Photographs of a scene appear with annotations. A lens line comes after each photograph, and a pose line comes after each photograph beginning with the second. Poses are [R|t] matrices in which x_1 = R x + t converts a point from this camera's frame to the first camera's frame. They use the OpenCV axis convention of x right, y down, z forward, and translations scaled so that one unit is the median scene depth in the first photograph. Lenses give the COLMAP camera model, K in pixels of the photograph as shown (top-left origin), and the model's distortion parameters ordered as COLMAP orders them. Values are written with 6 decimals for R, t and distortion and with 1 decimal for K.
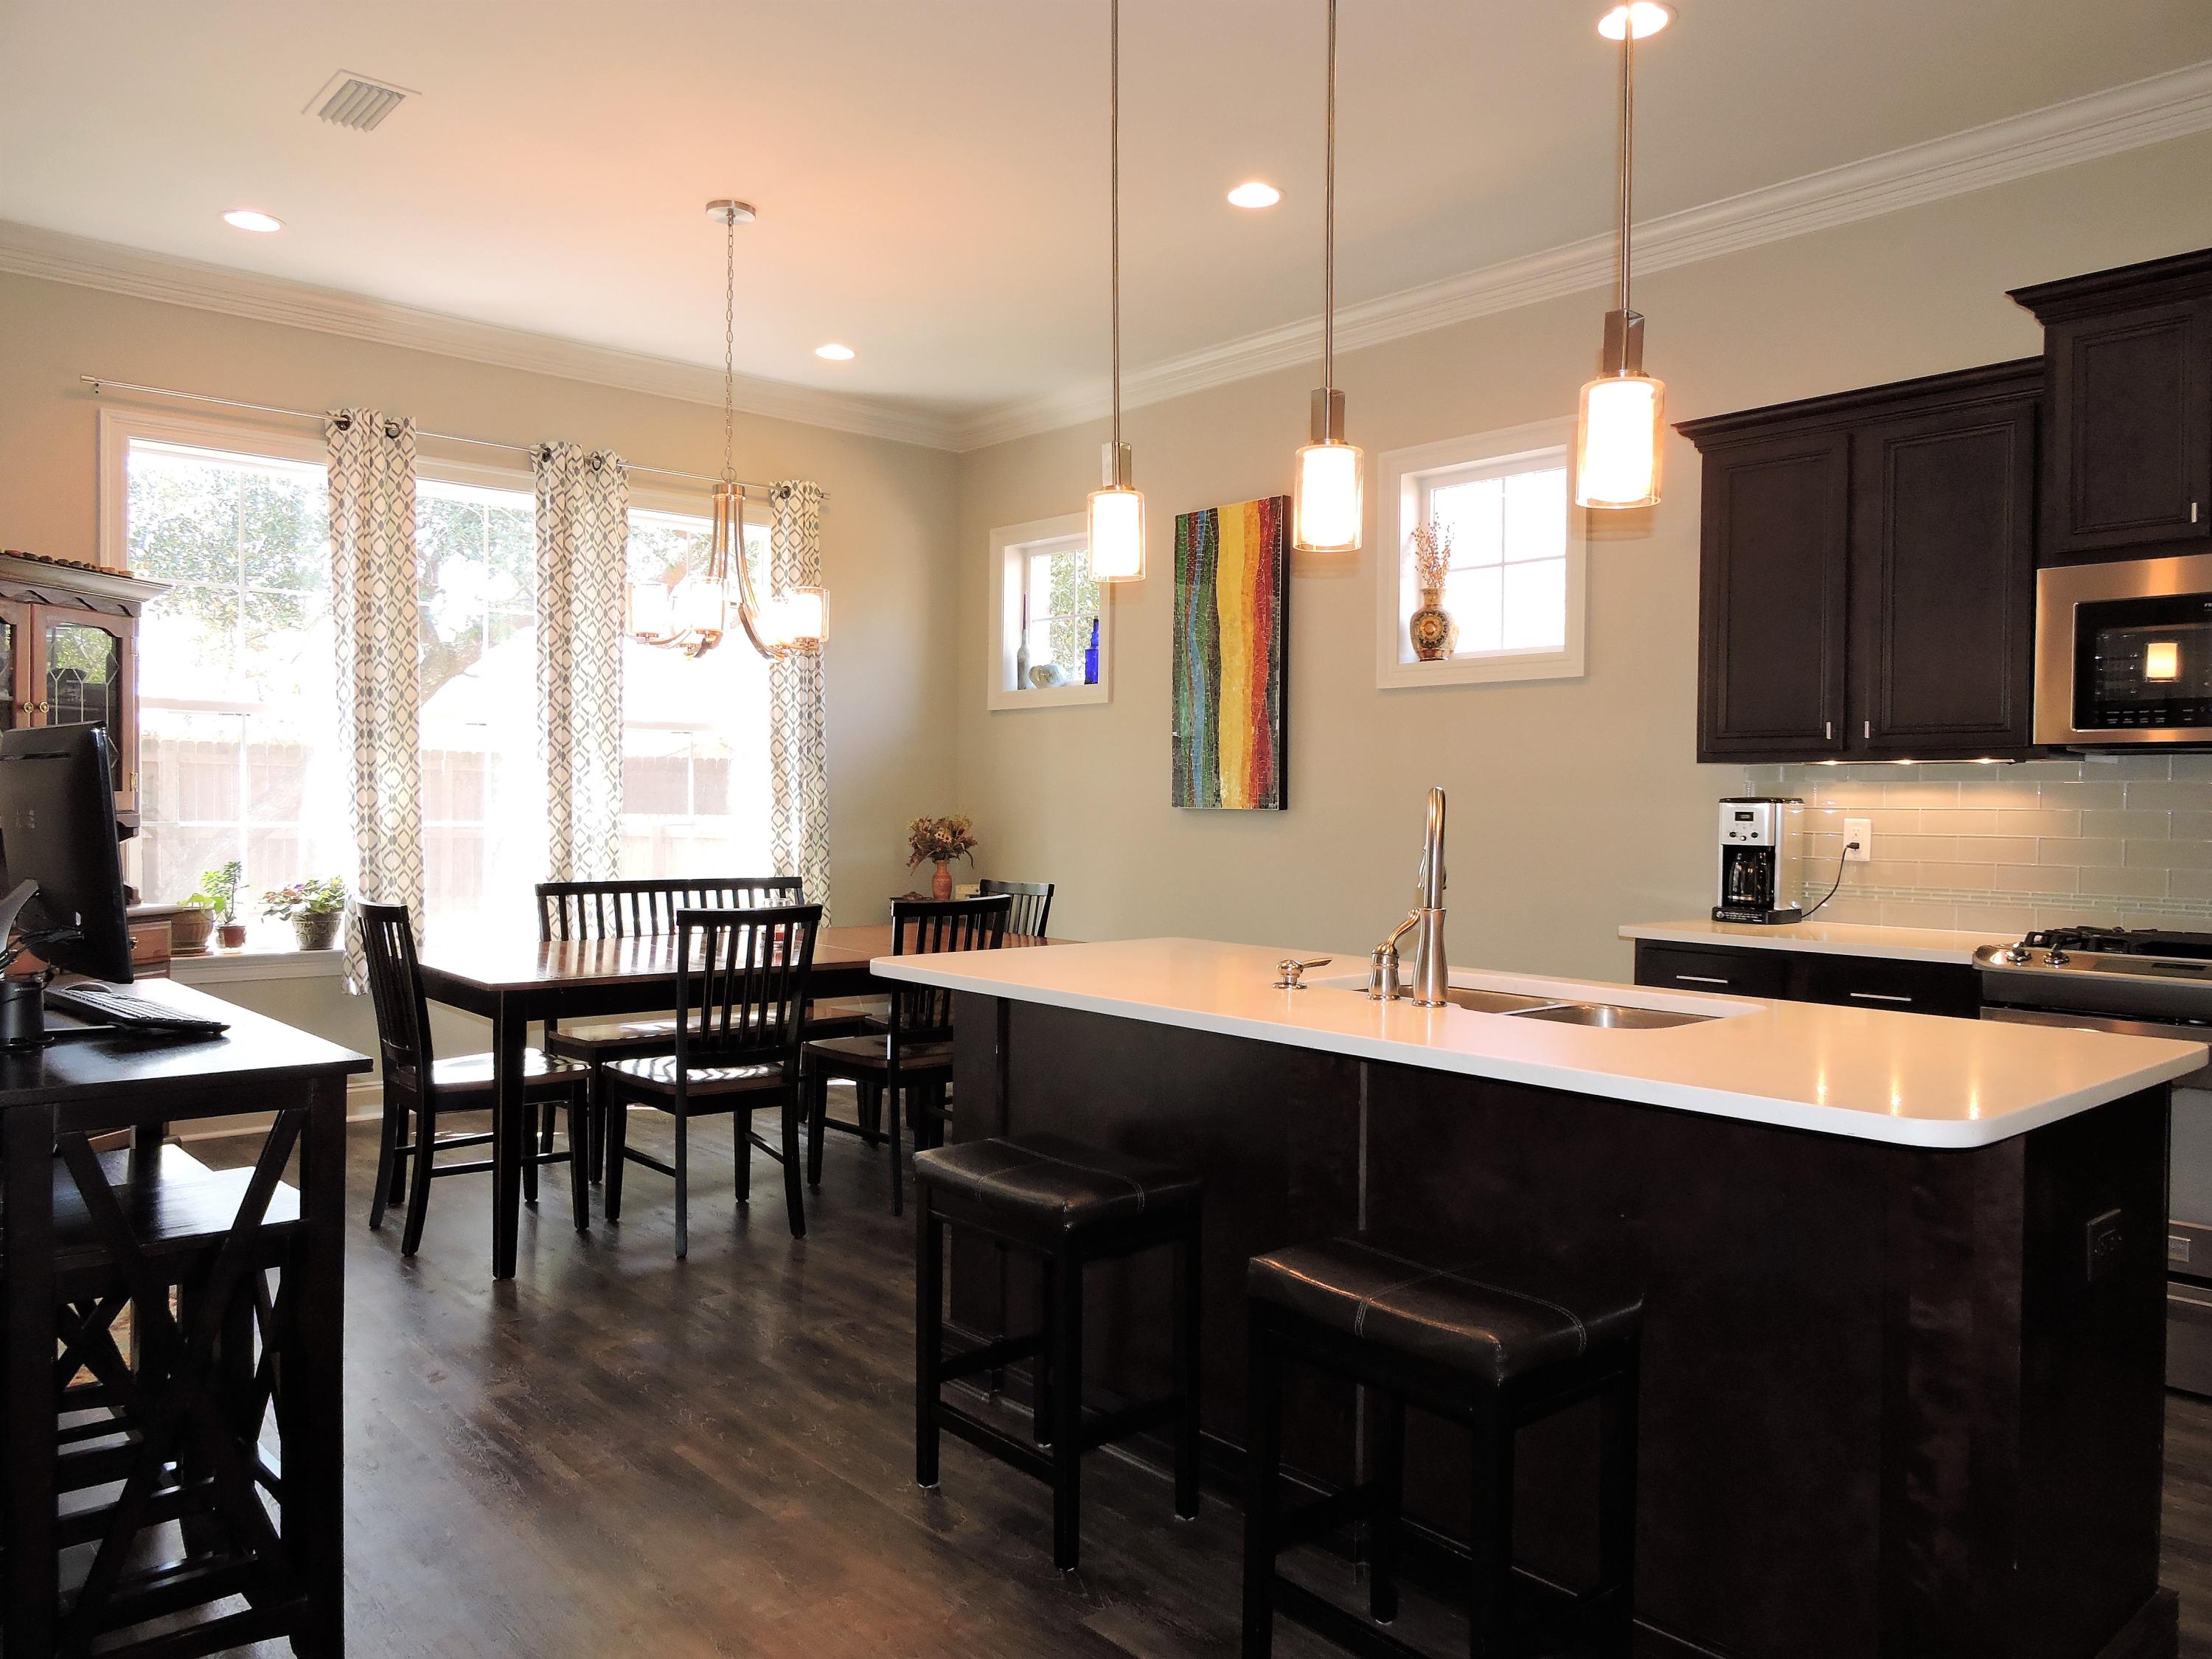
lens RADIAL K [[1575.9, 0, 1106.0], [0, 1575.9, 829.5], [0, 0, 1]] dist [0.001309, 0.000865]
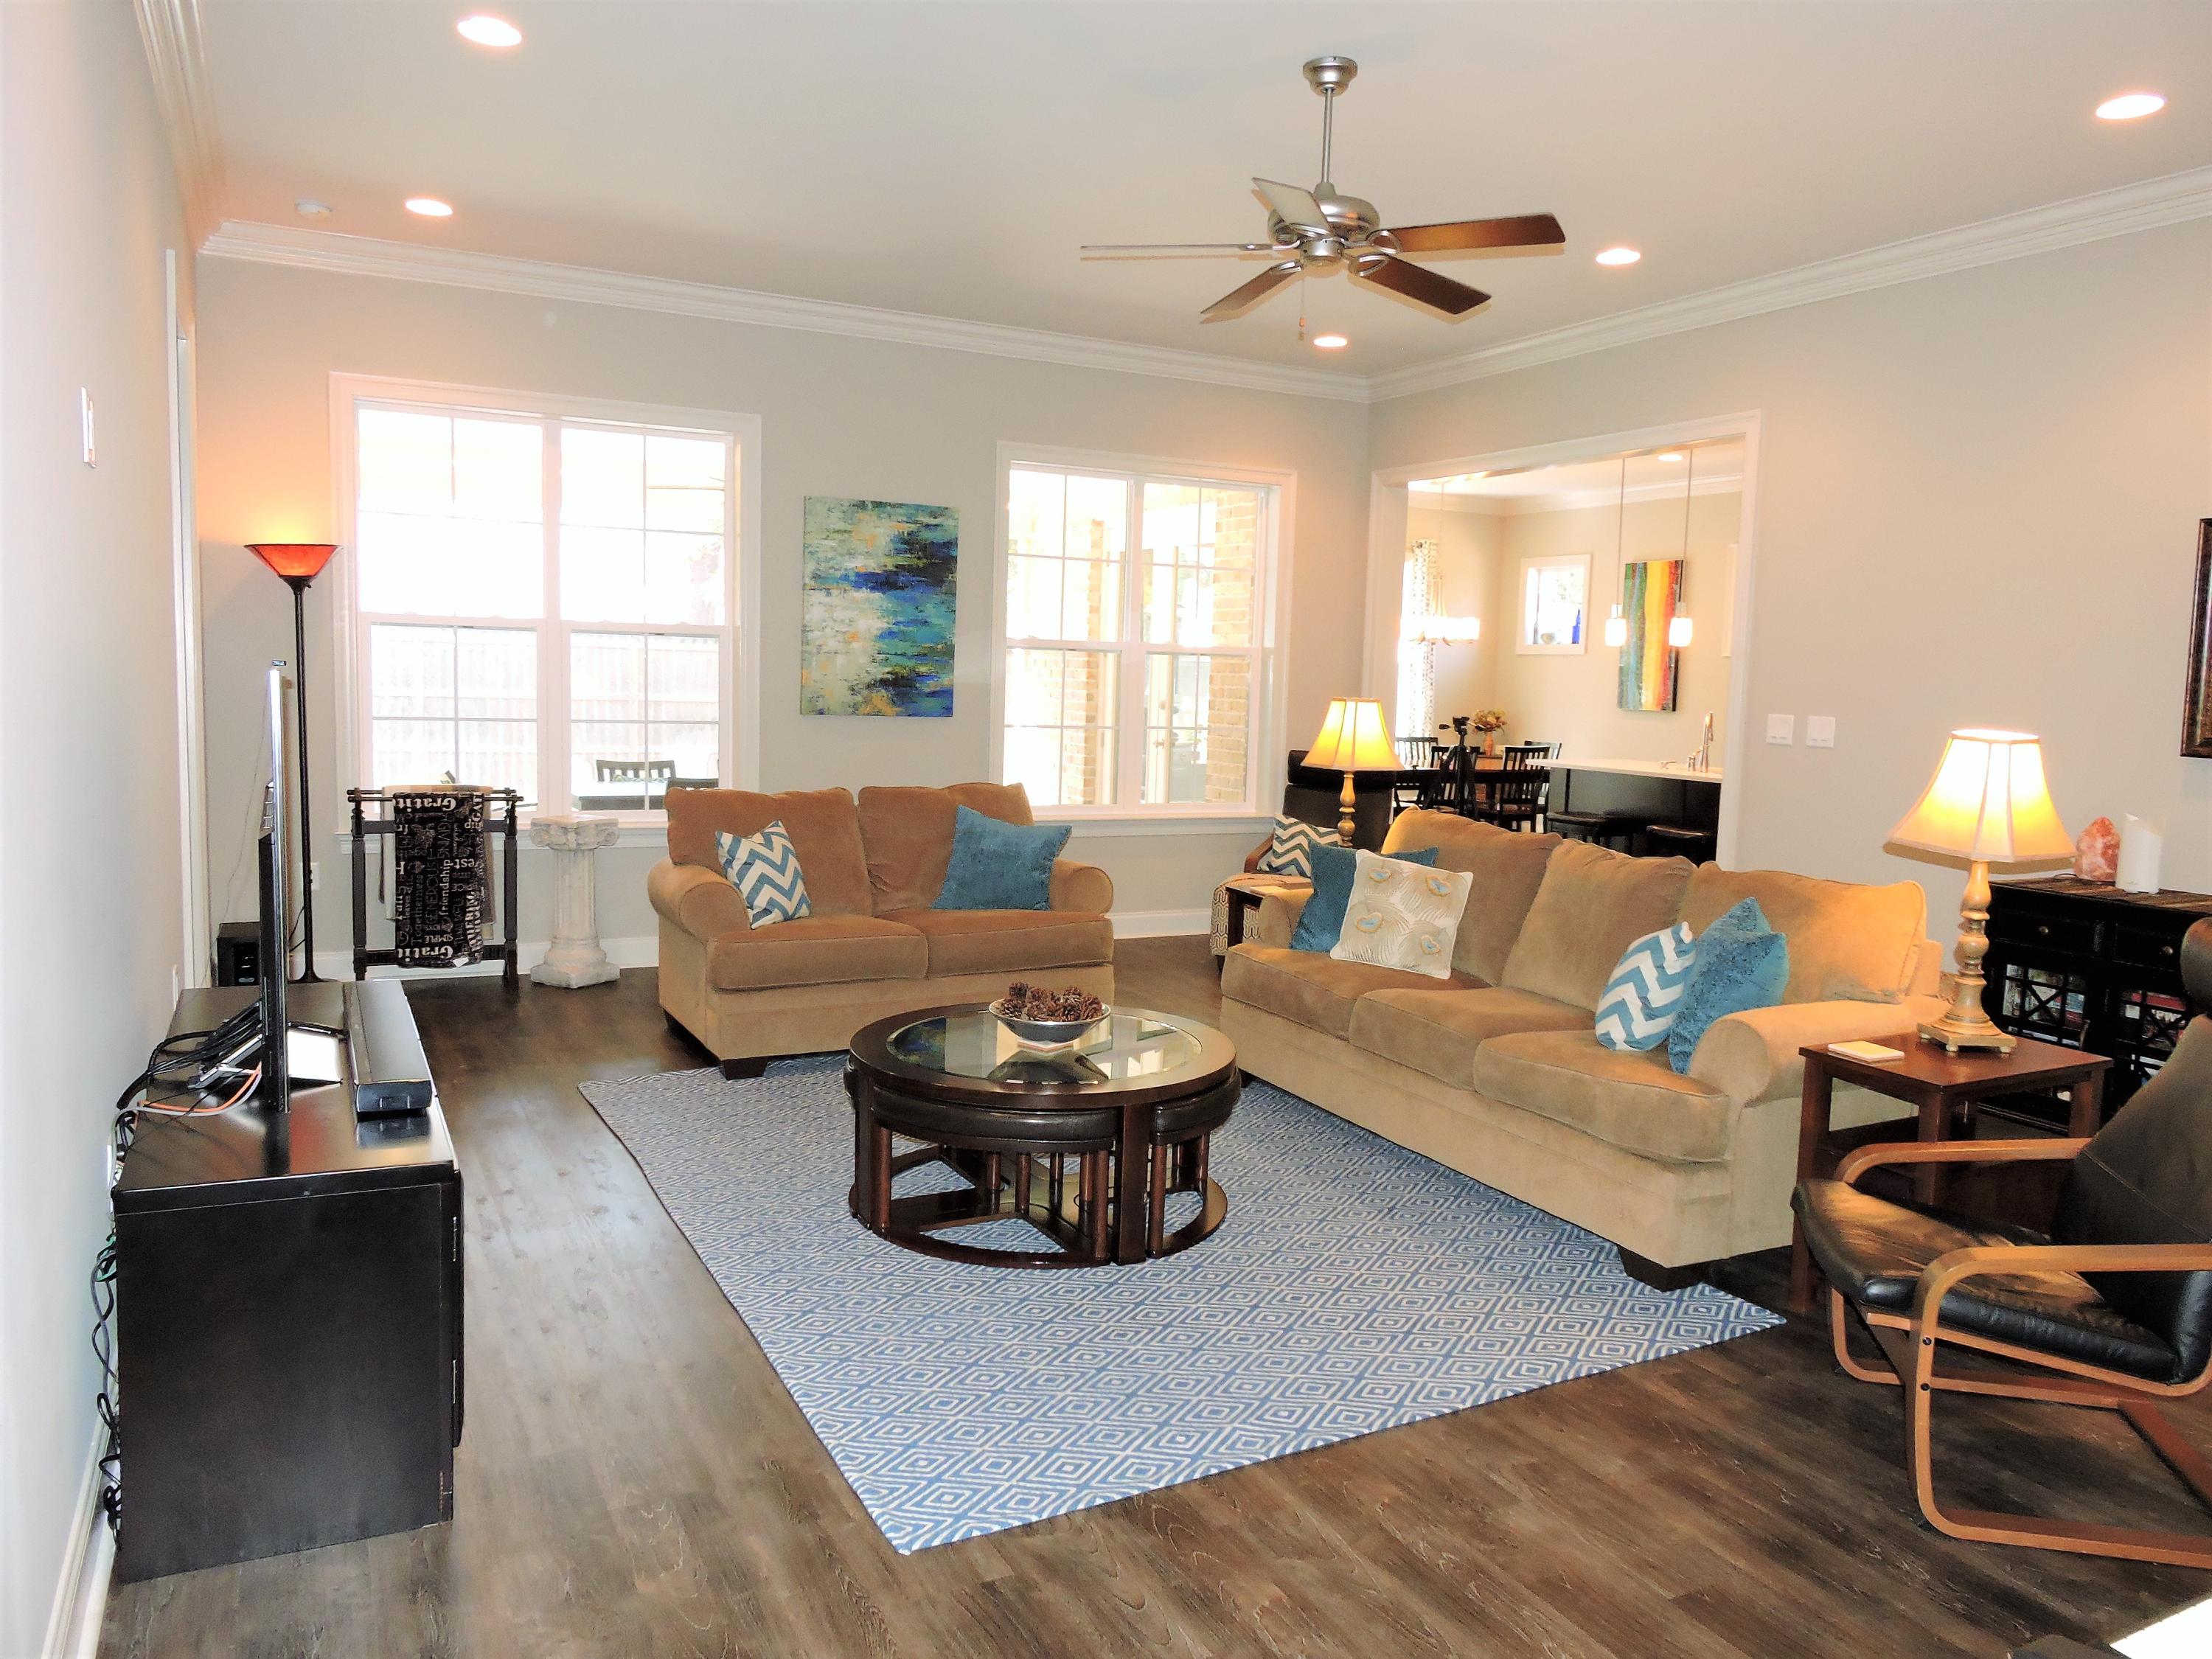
lens RADIAL K [[1575.9, 0, 1106.0], [0, 1575.9, 829.5], [0, 0, 1]] dist [0.001309, 0.000865]
pose [[0.969166, 0.043544, -0.242533, -0.100434], [-0.022985, 0.995946, 0.086964, -0.022239], [0.245336, -0.078708, 0.966238, -1.187845]]
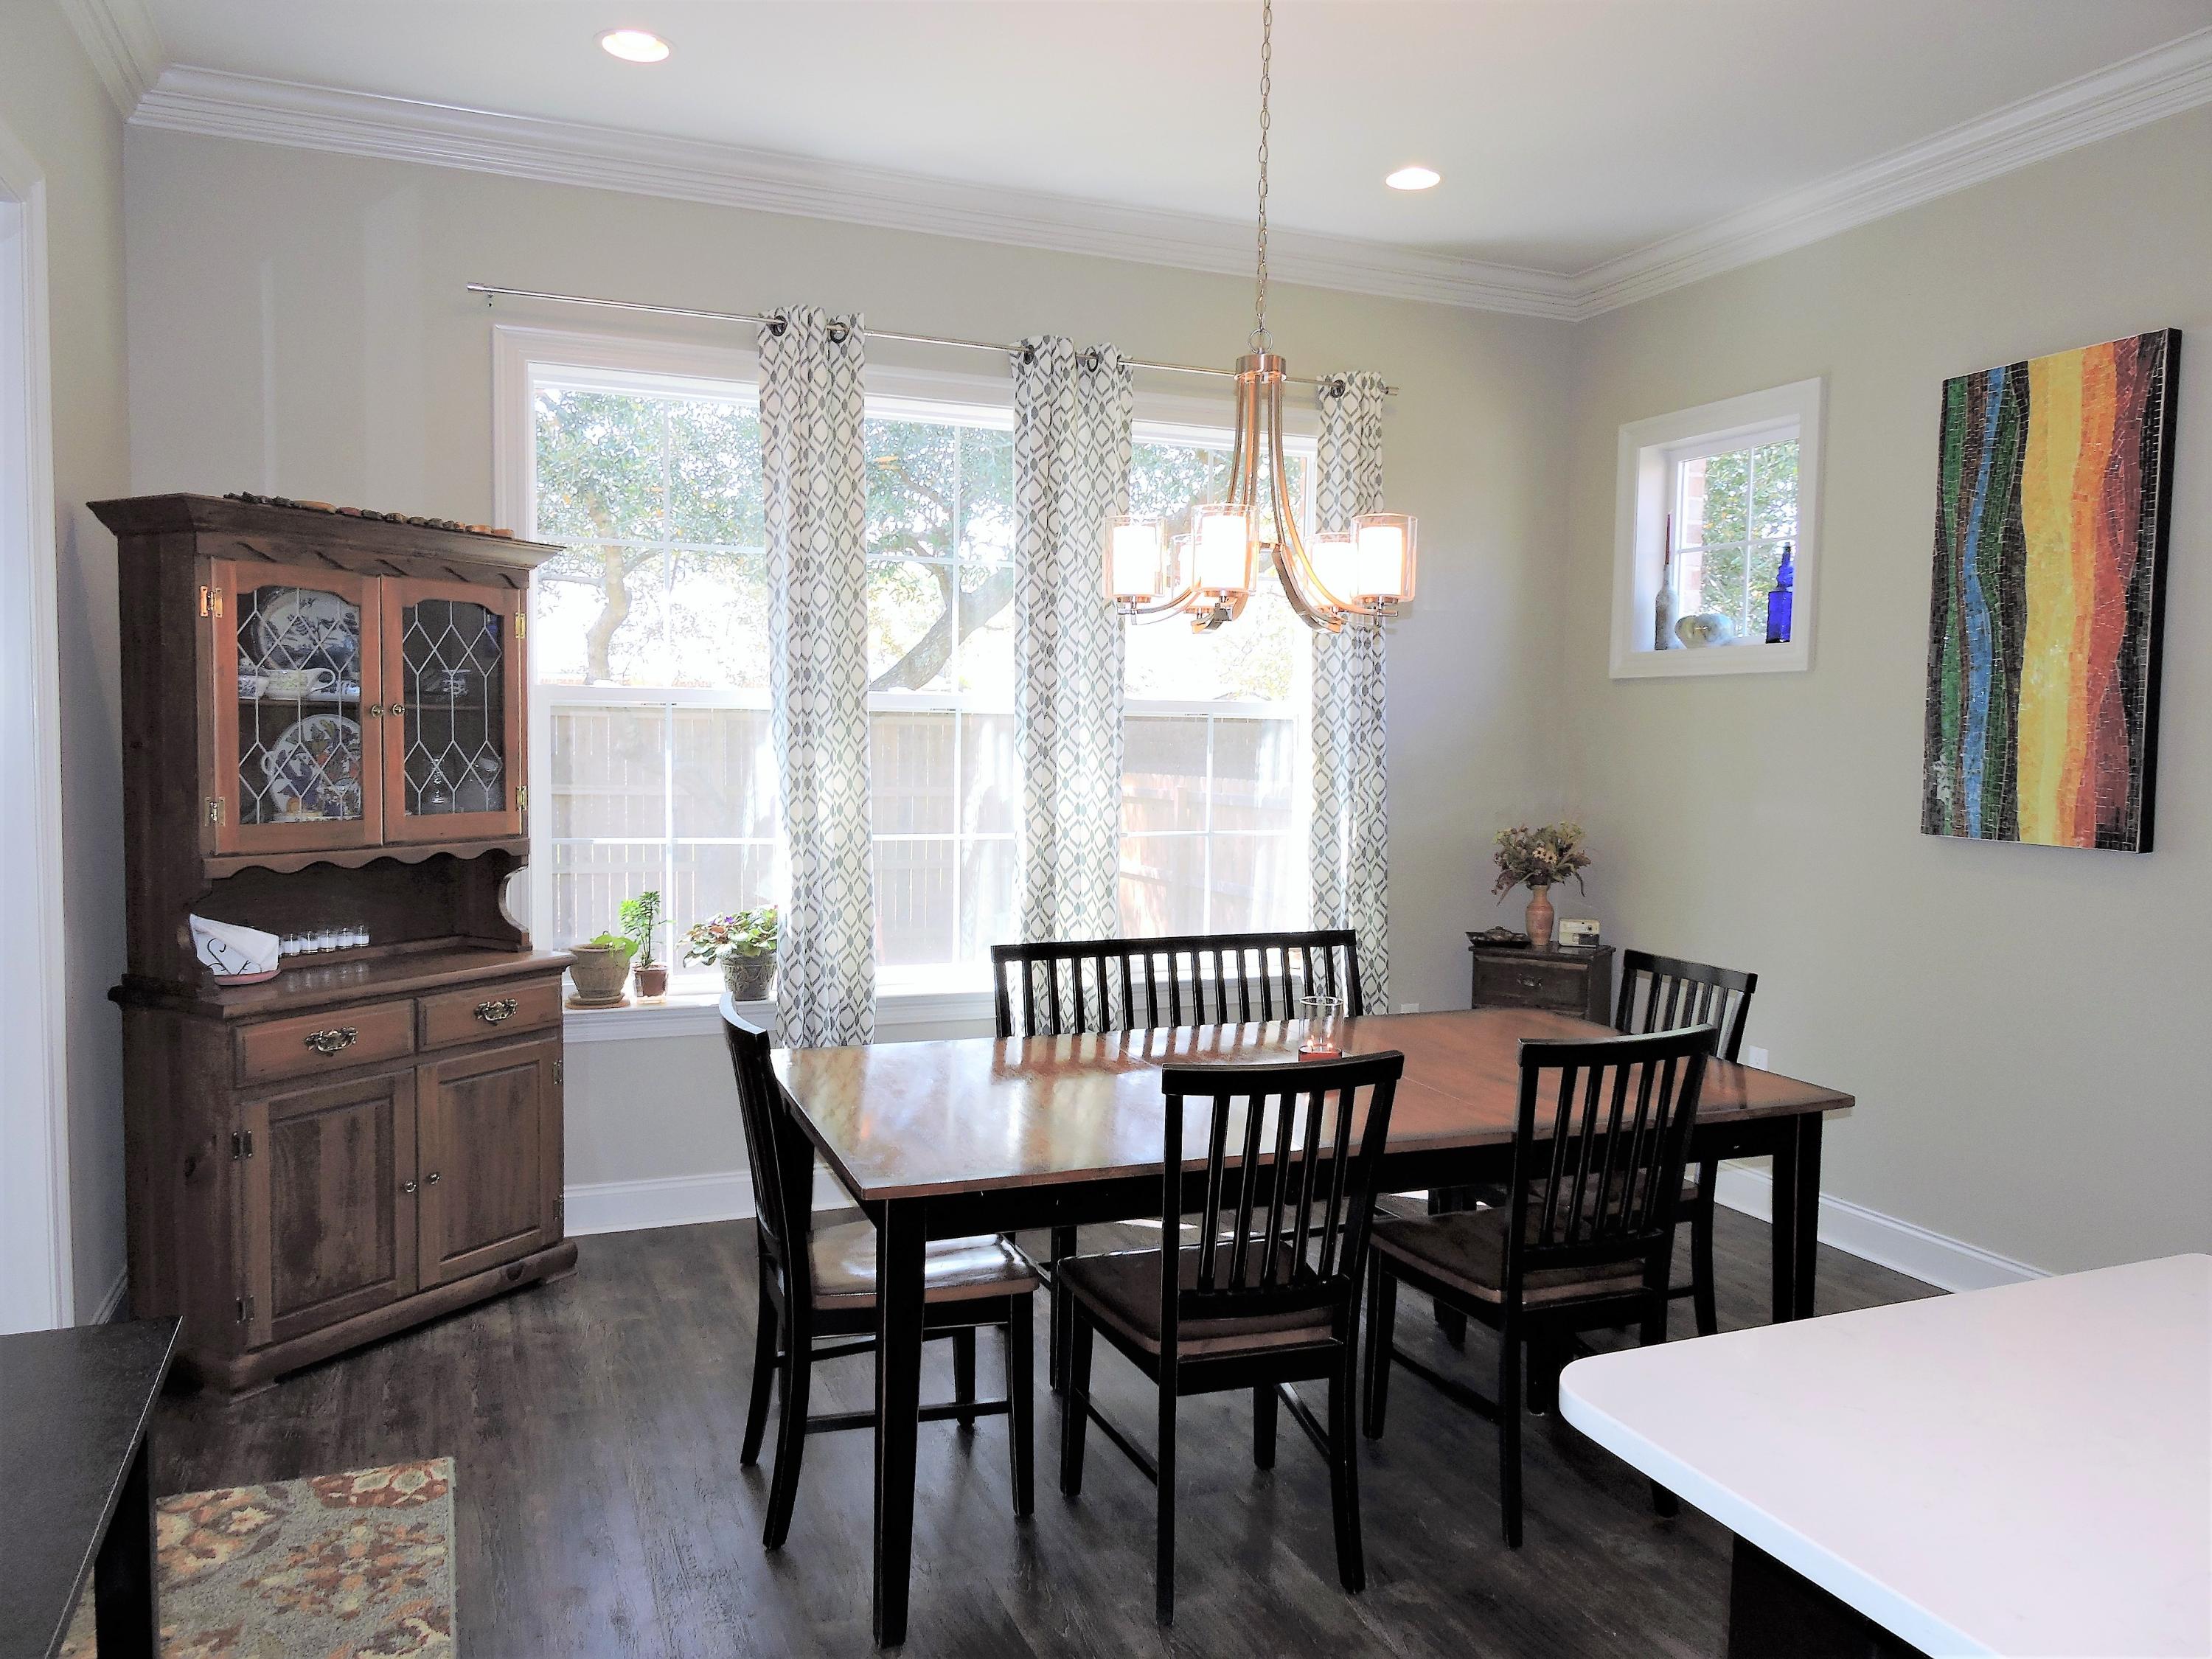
lens RADIAL K [[1575.9, 0, 1106.0], [0, 1575.9, 829.5], [0, 0, 1]] dist [0.001309, 0.000865]
pose [[0.944970, 0.024513, -0.326237, -0.066926], [-0.010457, 0.998943, 0.044768, -0.043729], [0.326989, -0.038893, 0.944227, 0.288114]]
